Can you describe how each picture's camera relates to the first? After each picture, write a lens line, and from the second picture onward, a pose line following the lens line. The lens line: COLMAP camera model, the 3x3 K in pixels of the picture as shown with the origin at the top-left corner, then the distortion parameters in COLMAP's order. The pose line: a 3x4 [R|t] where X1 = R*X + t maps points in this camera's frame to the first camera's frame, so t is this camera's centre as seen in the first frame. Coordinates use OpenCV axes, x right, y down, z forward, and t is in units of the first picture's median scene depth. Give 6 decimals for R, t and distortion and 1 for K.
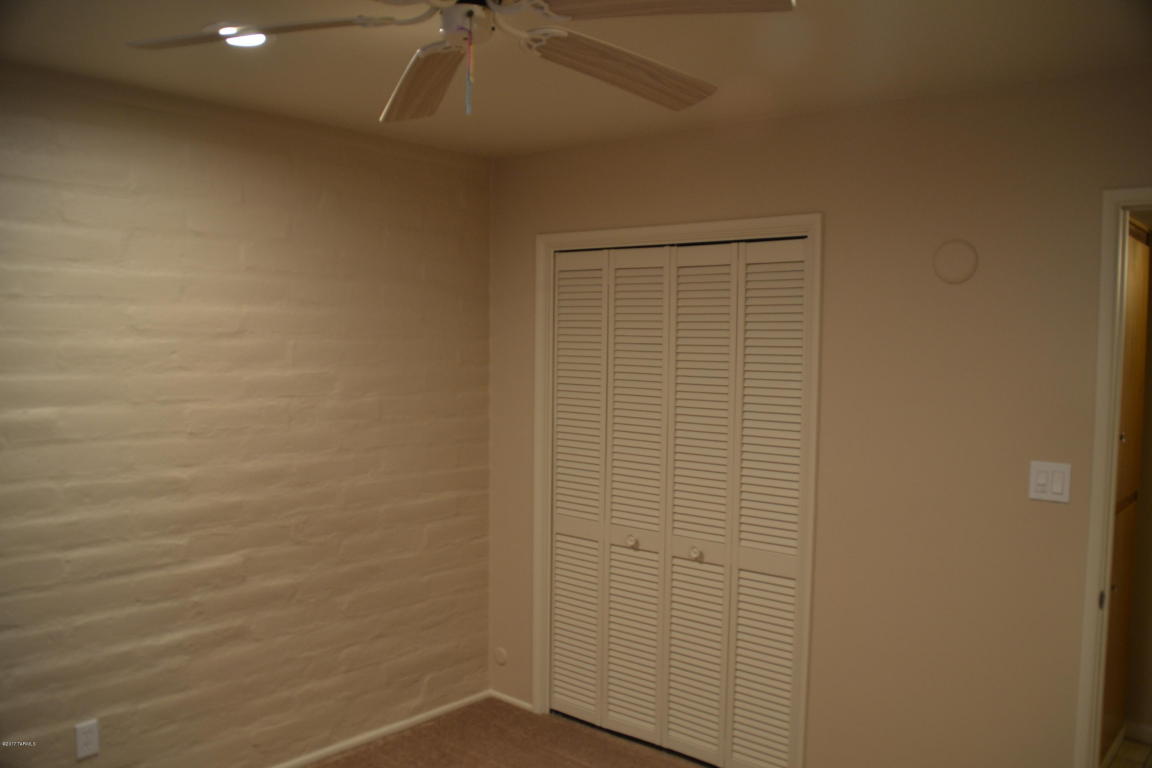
lens RADIAL K [[958.7, 0, 587.0], [0, 958.7, 384.3], [0, 0, 1]] dist [-0.152005, 0.097747]
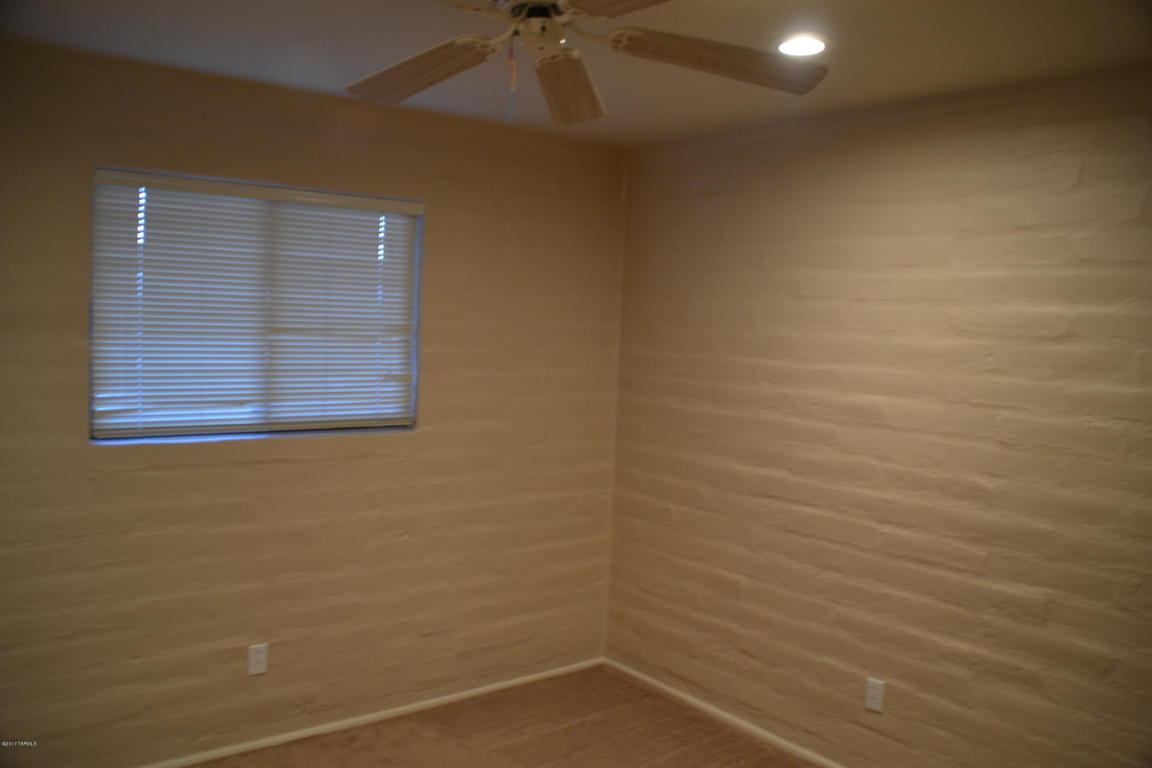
lens RADIAL K [[958.7, 0, 587.0], [0, 958.7, 384.3], [0, 0, 1]] dist [-0.152005, 0.097747]
pose [[-0.214611, 0.042490, -0.975775, 0.578924], [-0.086814, 0.994269, 0.062389, -0.027702], [0.972834, 0.098100, -0.209693, 0.793793]]
